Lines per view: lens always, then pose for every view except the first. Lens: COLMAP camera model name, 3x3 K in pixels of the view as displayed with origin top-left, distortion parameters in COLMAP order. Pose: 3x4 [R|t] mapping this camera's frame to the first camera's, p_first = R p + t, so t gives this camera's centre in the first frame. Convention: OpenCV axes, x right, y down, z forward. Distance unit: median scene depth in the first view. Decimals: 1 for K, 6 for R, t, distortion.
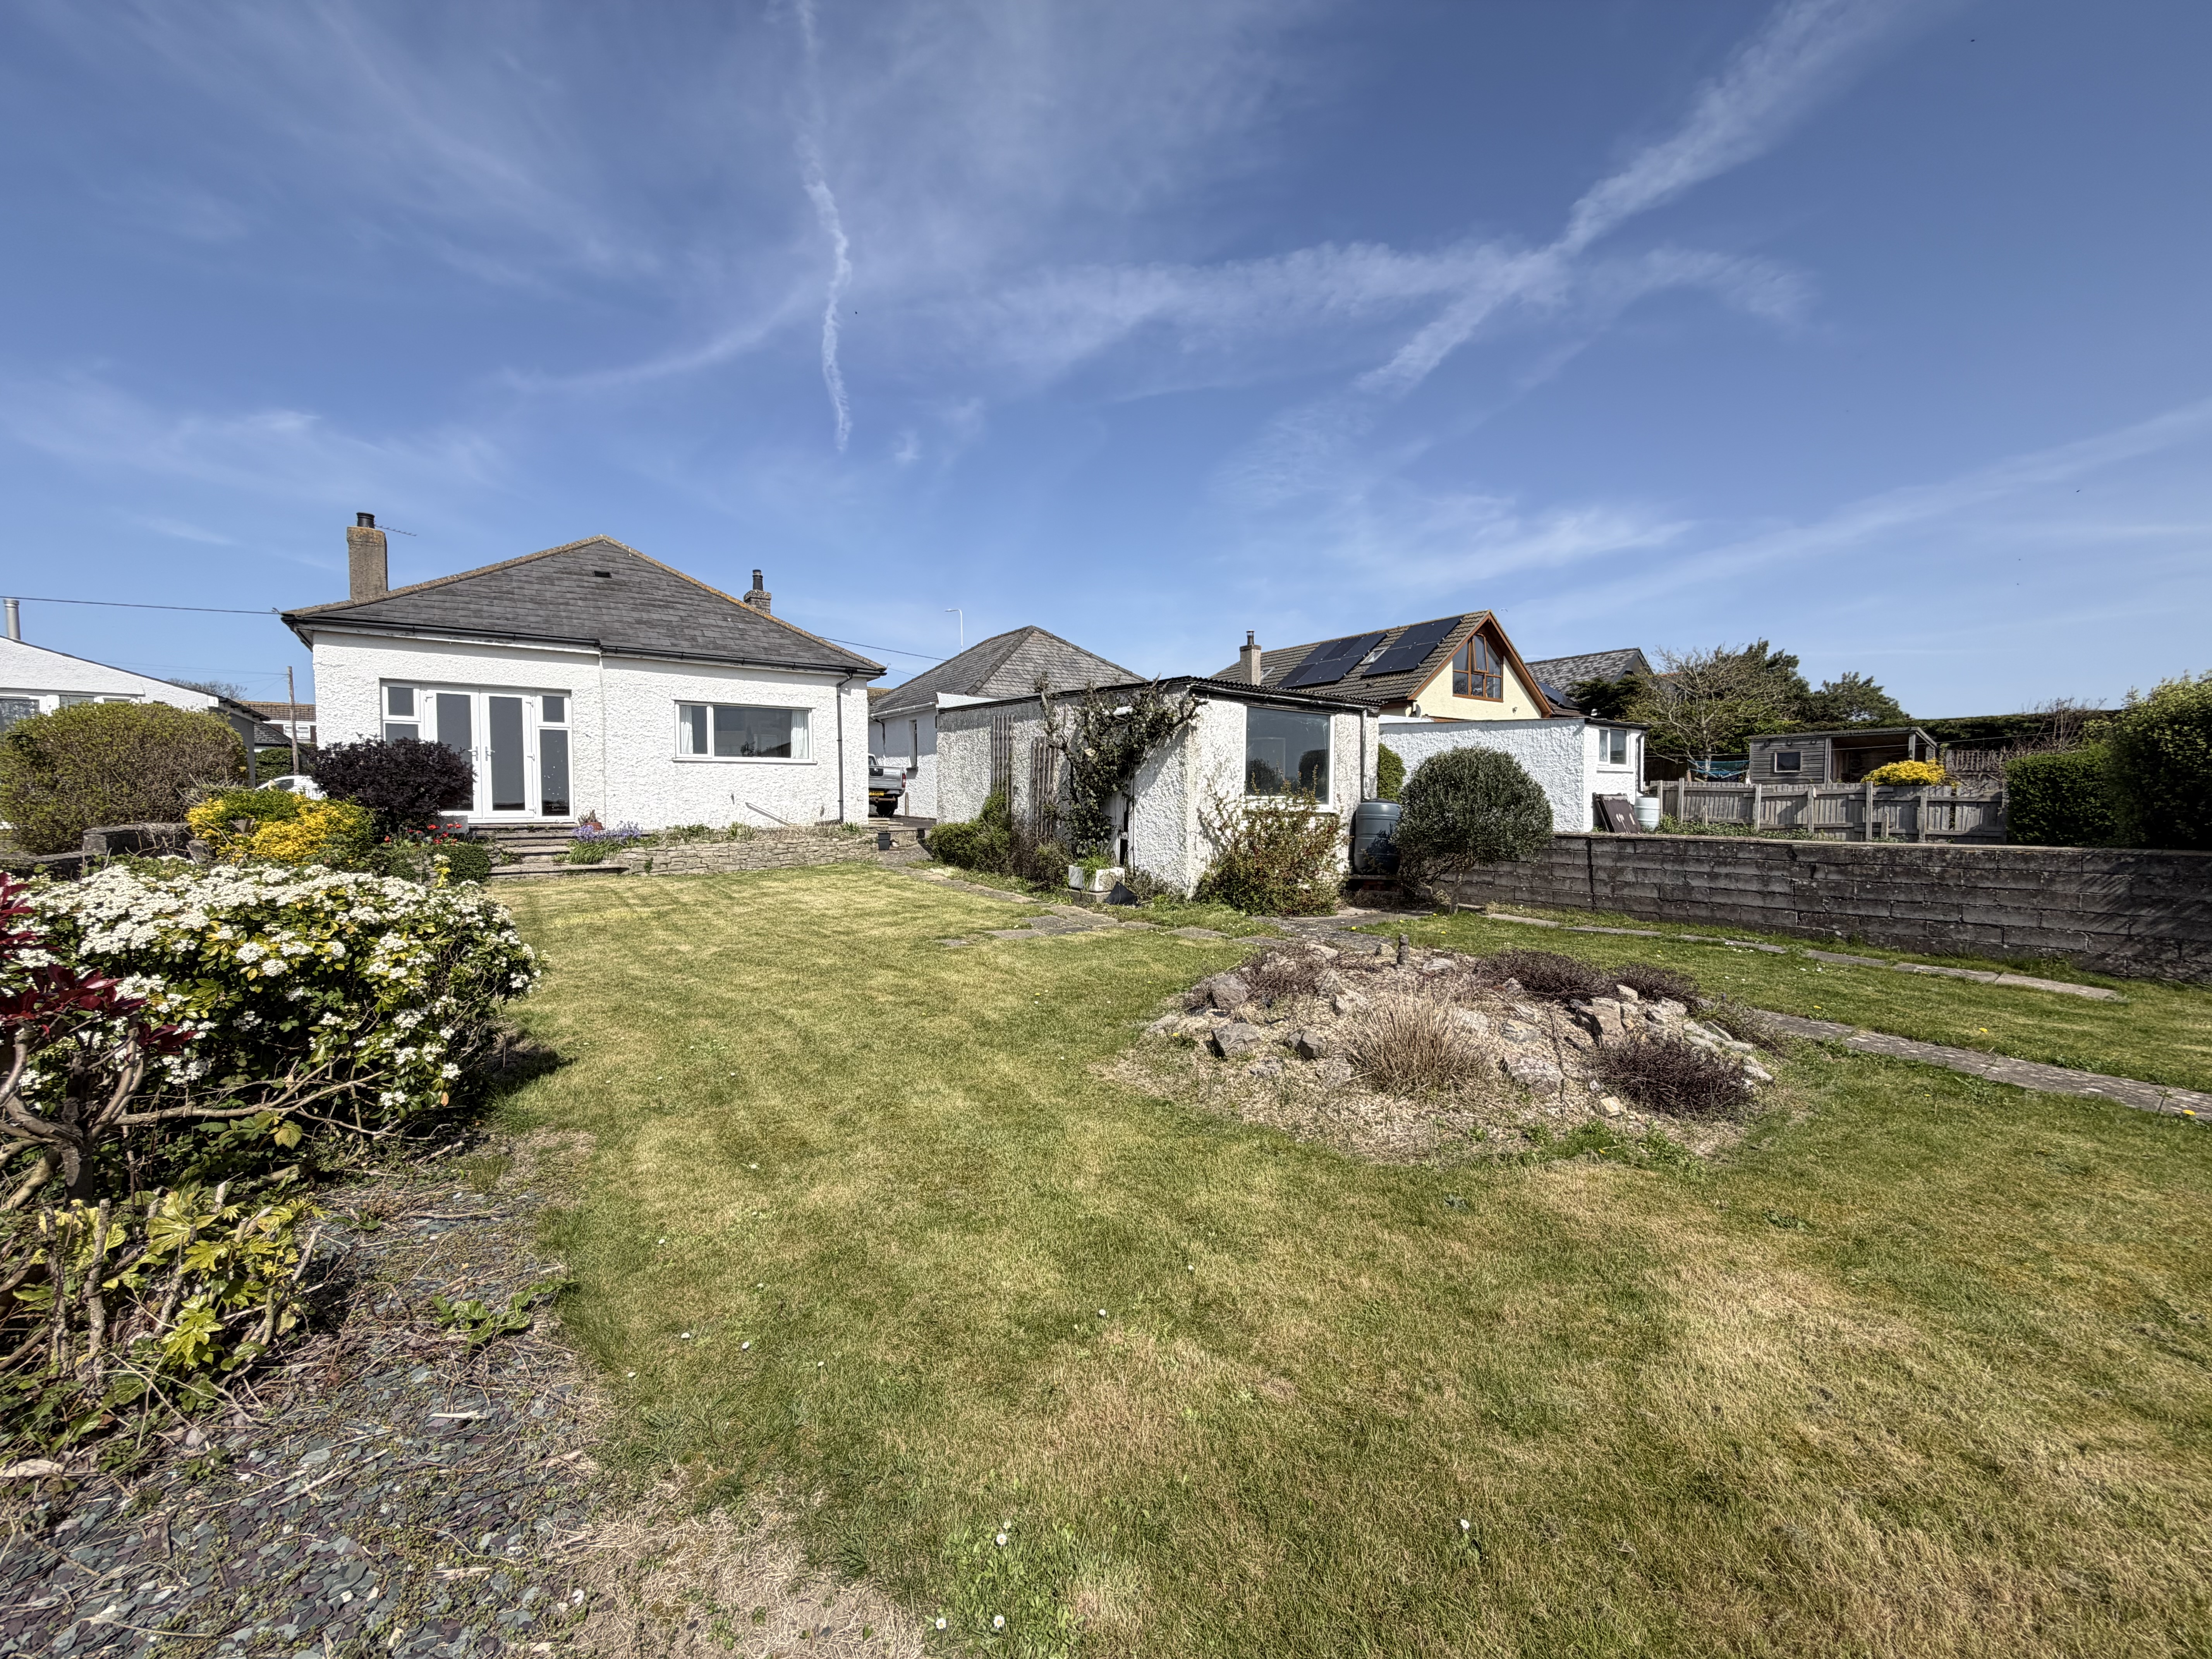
lens RADIAL K [[878.7, 0, 1106.0], [0, 878.7, 839.5], [0, 0, 1]] dist [-0.001204, -0.000136]
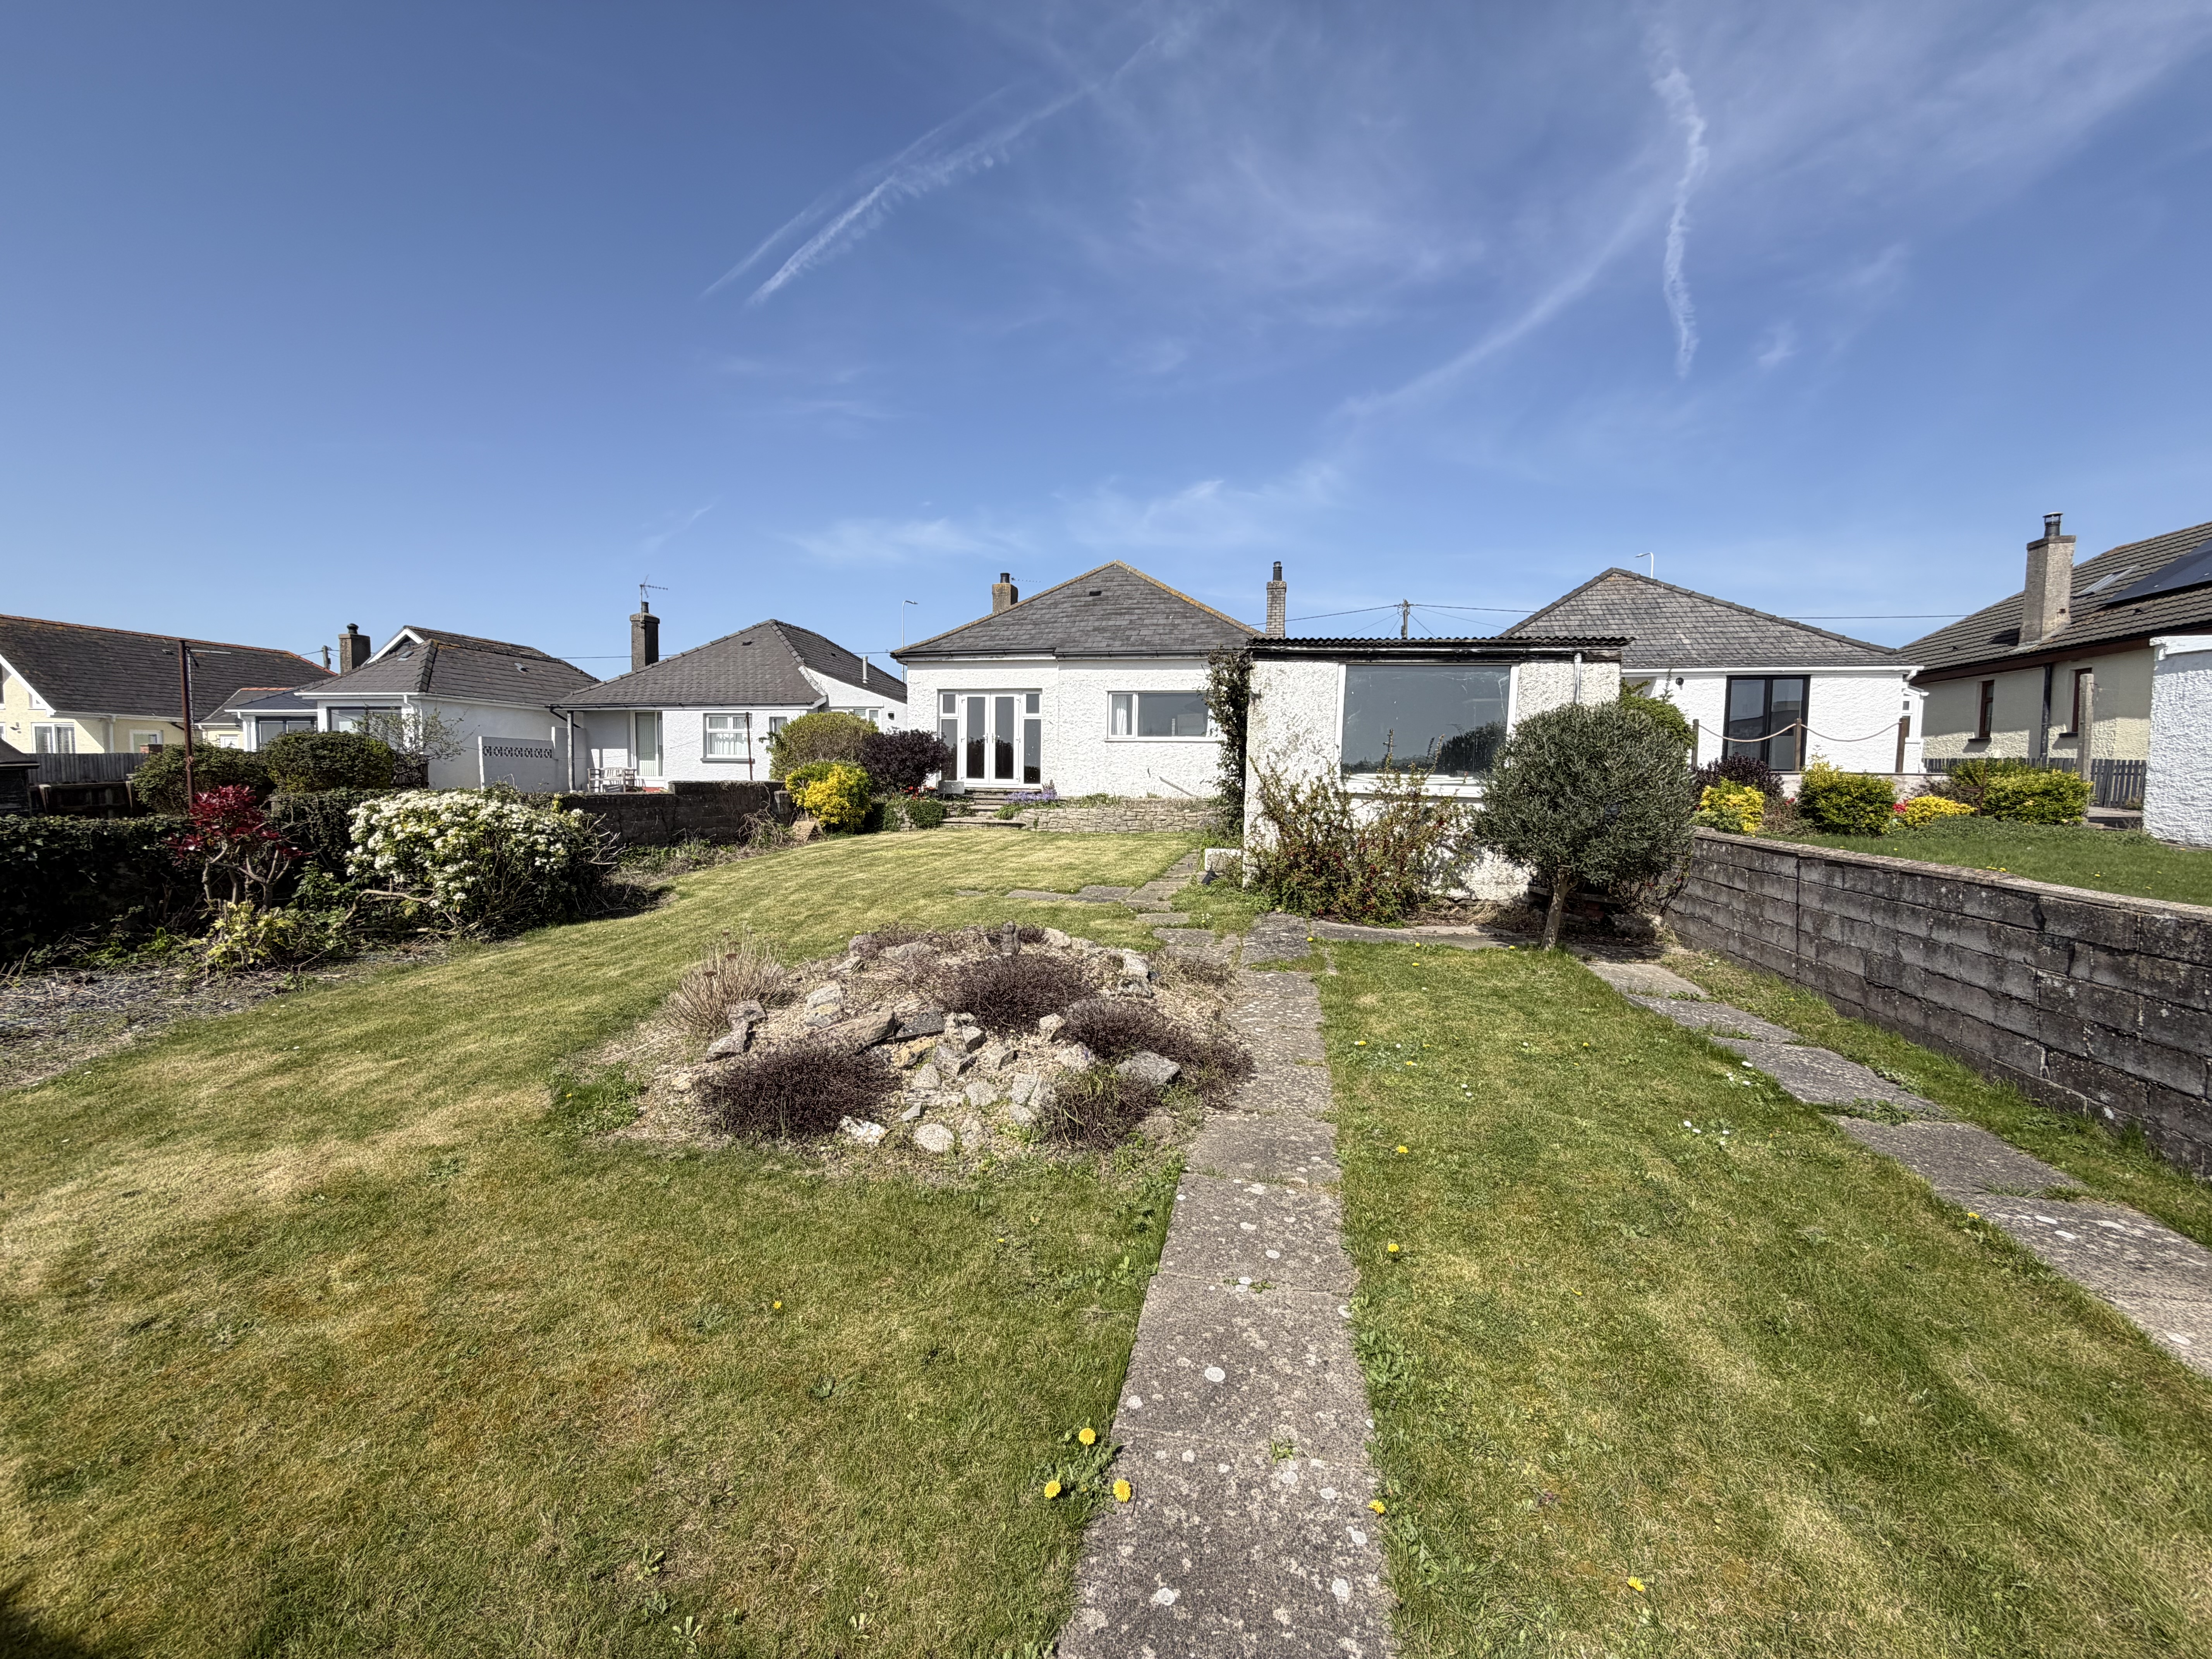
lens RADIAL K [[878.7, 0, 1099.1], [0, 878.7, 840.9], [0, 0, 1]] dist [-0.001204, -0.000136]
pose [[0.654776, 0.069786, -0.752595, 0.423207], [-0.050002, 0.997547, 0.048997, -0.010035], [0.754168, 0.005549, 0.656659, 0.185569]]
